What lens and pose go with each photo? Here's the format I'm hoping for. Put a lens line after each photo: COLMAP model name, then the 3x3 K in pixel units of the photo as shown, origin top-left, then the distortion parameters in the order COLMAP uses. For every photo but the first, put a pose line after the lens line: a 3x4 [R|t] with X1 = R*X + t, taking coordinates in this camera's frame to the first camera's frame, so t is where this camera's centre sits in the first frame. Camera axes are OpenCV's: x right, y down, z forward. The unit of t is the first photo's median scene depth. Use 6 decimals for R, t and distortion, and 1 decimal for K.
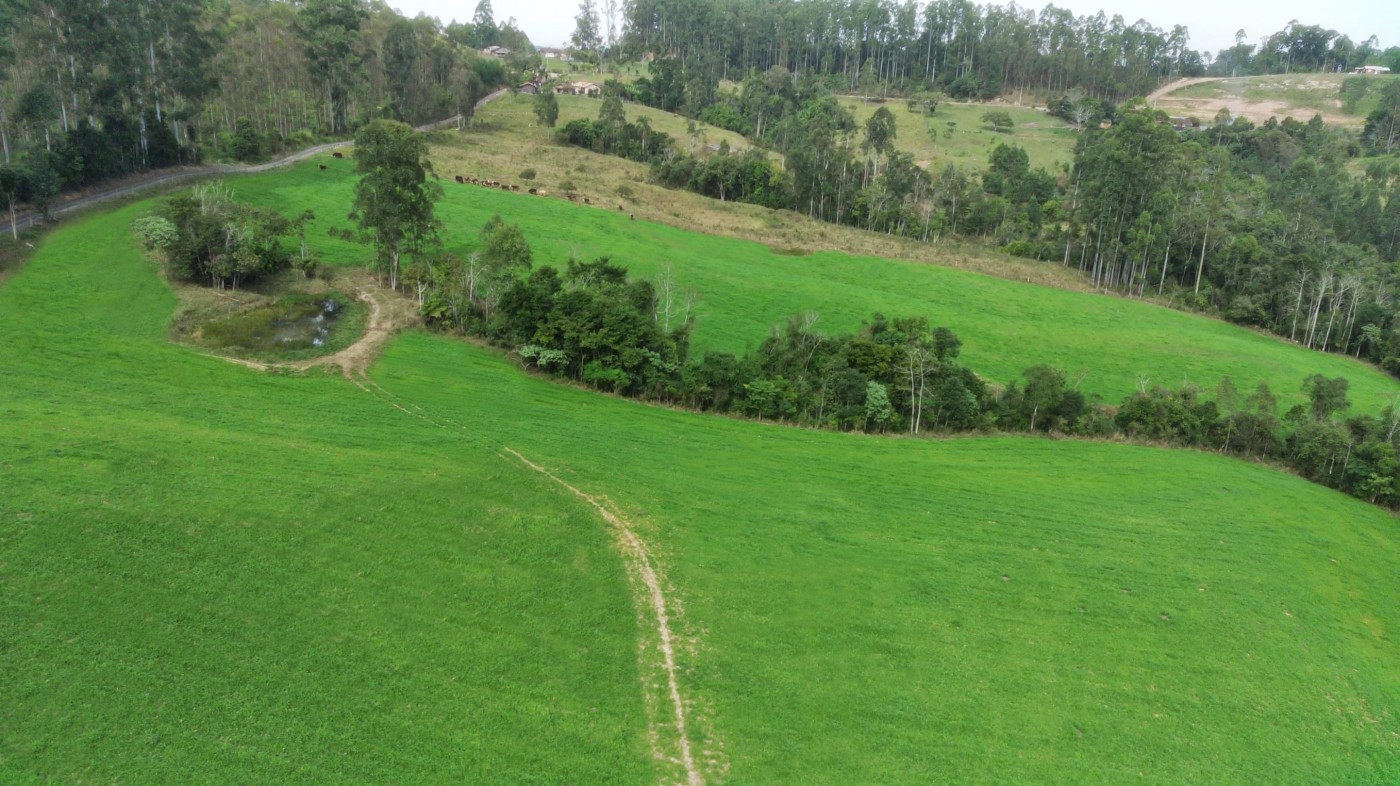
lens RADIAL K [[1092.3, 0, 700.0], [0, 1092.3, 393.0], [0, 0, 1]] dist [0.117103, -0.227158]
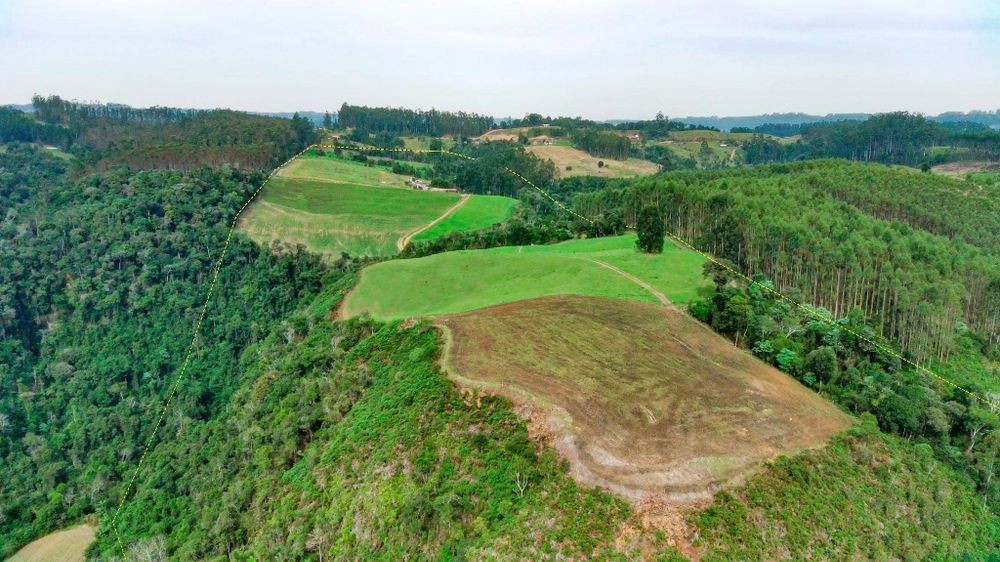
lens RADIAL K [[780.2, 0, 500.0], [0, 780.2, 281.0], [0, 0, 1]] dist [0.117103, -0.227158]
pose [[0.981948, -0.069517, 0.175912, -0.061517], [0.083441, 0.993833, -0.073029, 0.553304], [-0.169750, 0.086389, 0.981693, -2.057247]]
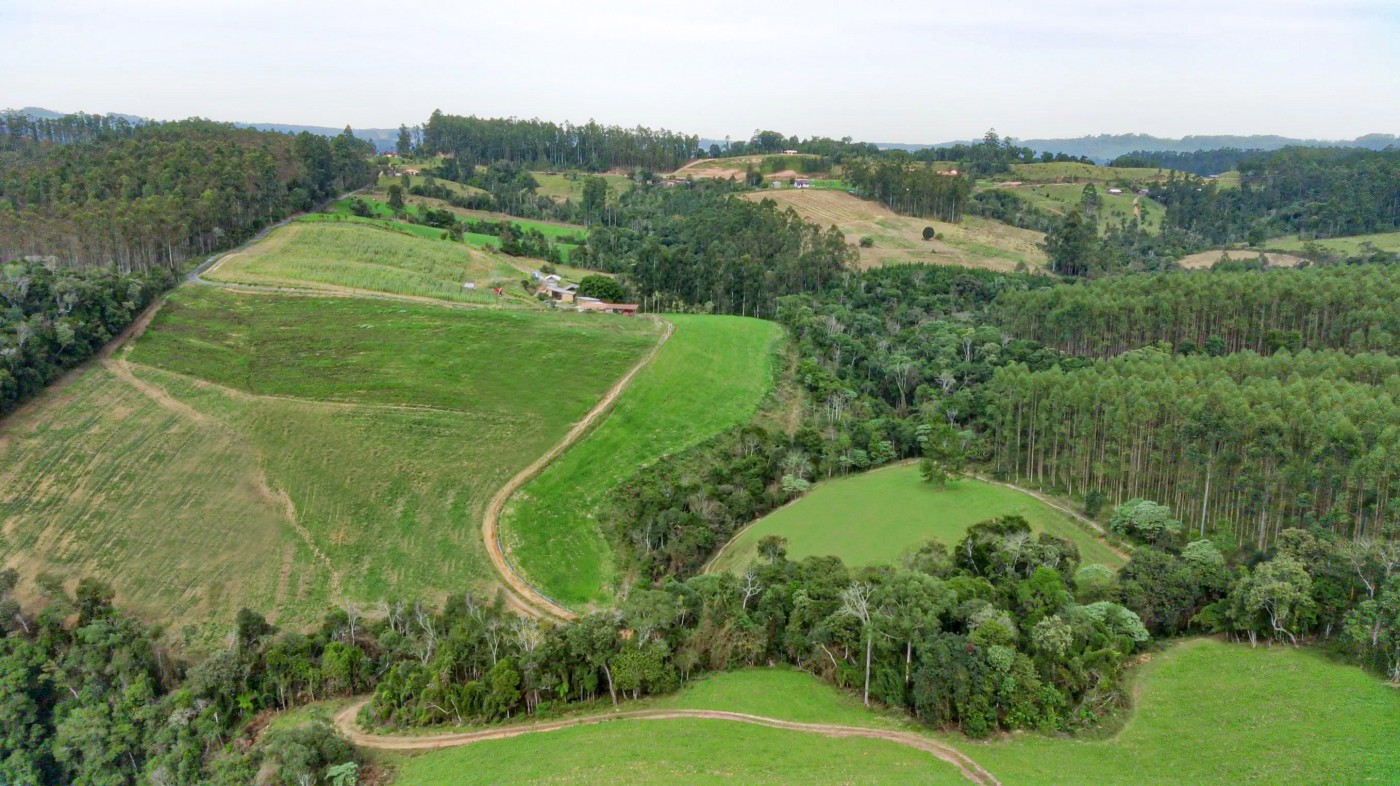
lens RADIAL K [[1092.3, 0, 700.0], [0, 1092.3, 393.0], [0, 0, 1]] dist [0.117103, -0.227158]
pose [[0.980705, -0.069087, 0.182876, 0.028160], [0.079568, 0.995545, -0.050596, 0.351069], [-0.178566, 0.064171, 0.981833, -1.358341]]
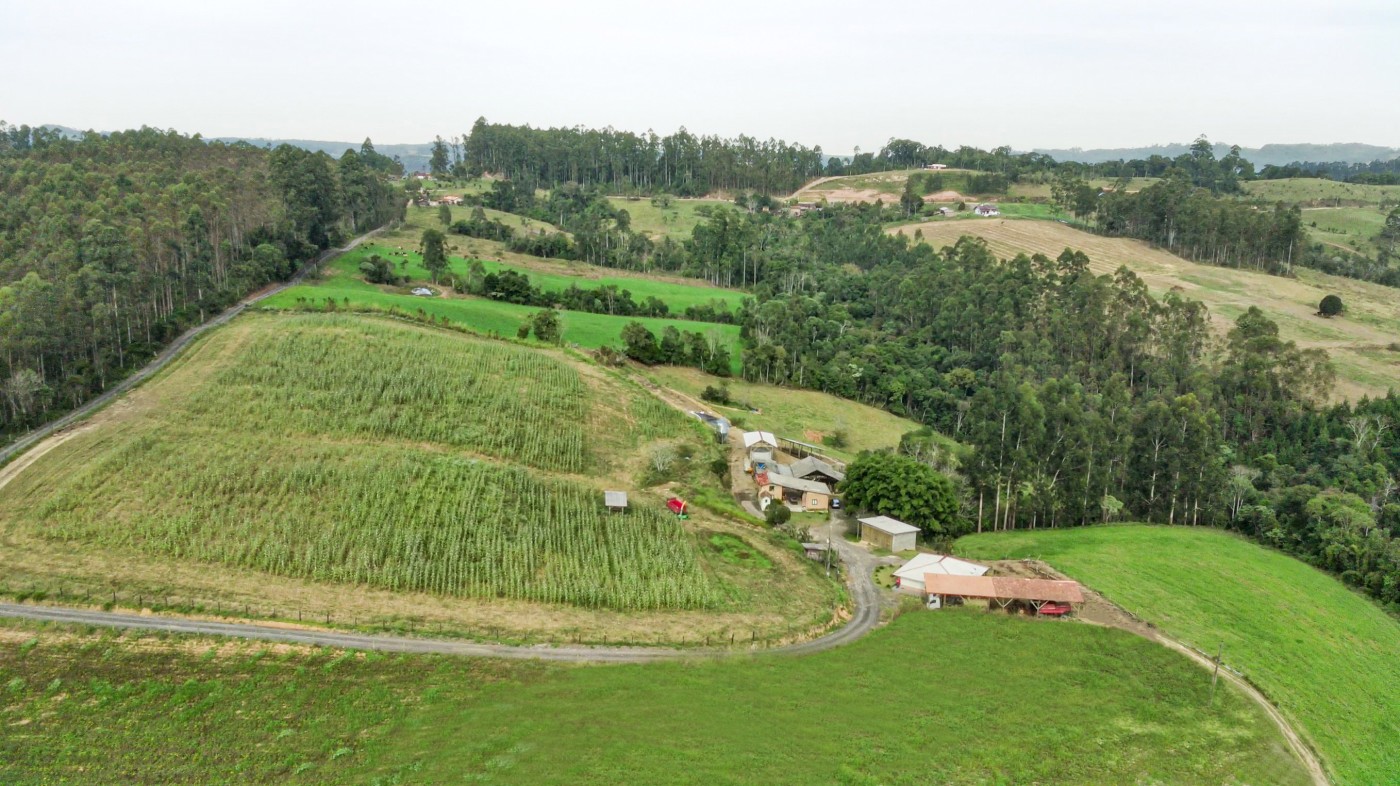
lens RADIAL K [[1092.3, 0, 700.0], [0, 1092.3, 393.0], [0, 0, 1]] dist [0.117103, -0.227158]
pose [[0.984636, -0.069931, 0.160008, -0.026485], [0.080992, 0.994679, -0.063674, 0.154675], [-0.154704, 0.075655, 0.985060, -0.701162]]
